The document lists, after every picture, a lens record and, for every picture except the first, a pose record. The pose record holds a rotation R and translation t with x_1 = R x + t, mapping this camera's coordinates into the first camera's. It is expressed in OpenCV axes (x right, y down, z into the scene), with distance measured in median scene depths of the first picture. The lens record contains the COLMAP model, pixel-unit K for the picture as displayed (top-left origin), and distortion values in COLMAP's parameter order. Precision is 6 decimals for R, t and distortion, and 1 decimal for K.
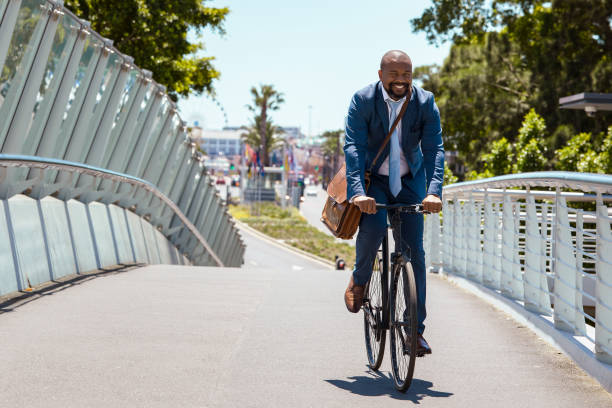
lens RADIAL K [[1821.2, 0, 306.0], [0, 1821.2, 204.0], [0, 0, 1]] dist [-0.071958, 1.206736]
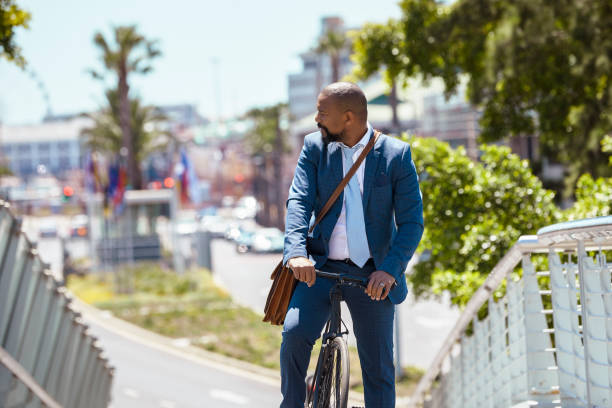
lens RADIAL K [[3535.2, 0, 116.2], [0, 3535.2, 204.0], [0, 0, 1]] dist [-0.993622, 13.182861]
pose [[0.995795, -0.087778, -0.026226, -0.005225], [0.087446, 0.996077, -0.013562, -0.008172], [0.027313, 0.011211, 0.999564, 0.090252]]
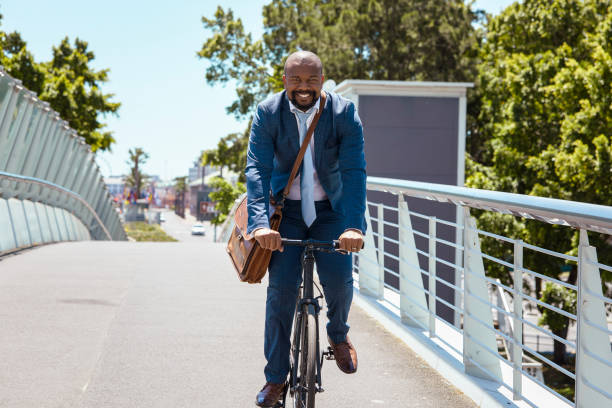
lens RADIAL K [[1308.8, 0, 306.0], [0, 1308.8, 204.0], [0, 0, 1]] dist [0.050327, 0.133189]
pose [[0.993715, -0.020287, 0.110089, -0.005320], [0.022826, 0.999501, -0.021852, 0.020118], [-0.109590, 0.024227, 0.993682, -0.247507]]
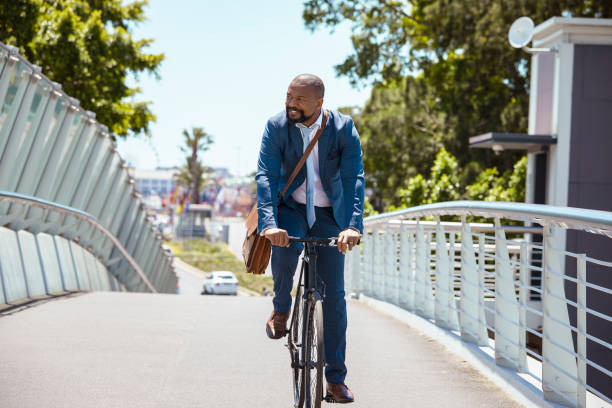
lens RADIAL K [[1762.7, 0, 273.8], [0, 1762.7, 205.2], [0, 0, 1]] dist [0.070813, 0.372367]
pose [[0.999735, -0.000918, 0.023020, -0.001553], [0.001414, 0.999767, -0.021559, 0.003355], [-0.022994, 0.021586, 0.999503, -0.035660]]
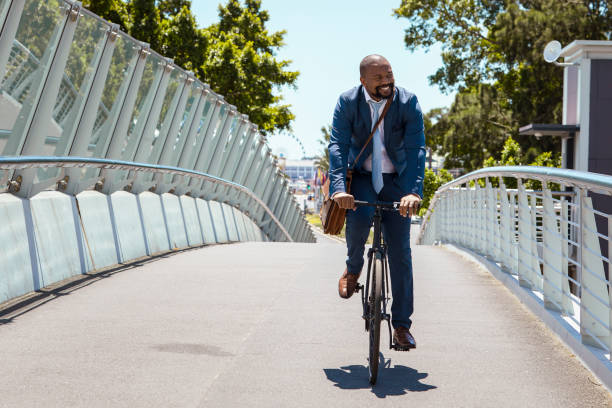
lens RADIAL K [[1472.8, 0, 306.0], [0, 1472.8, 204.0], [0, 0, 1]] dist [-0.146321, 1.191325]
pose [[0.998814, -0.017356, -0.045484, 0.012468], [0.016761, 0.999769, -0.013431, 0.012737], [0.045707, 0.012653, 0.998875, -0.154741]]
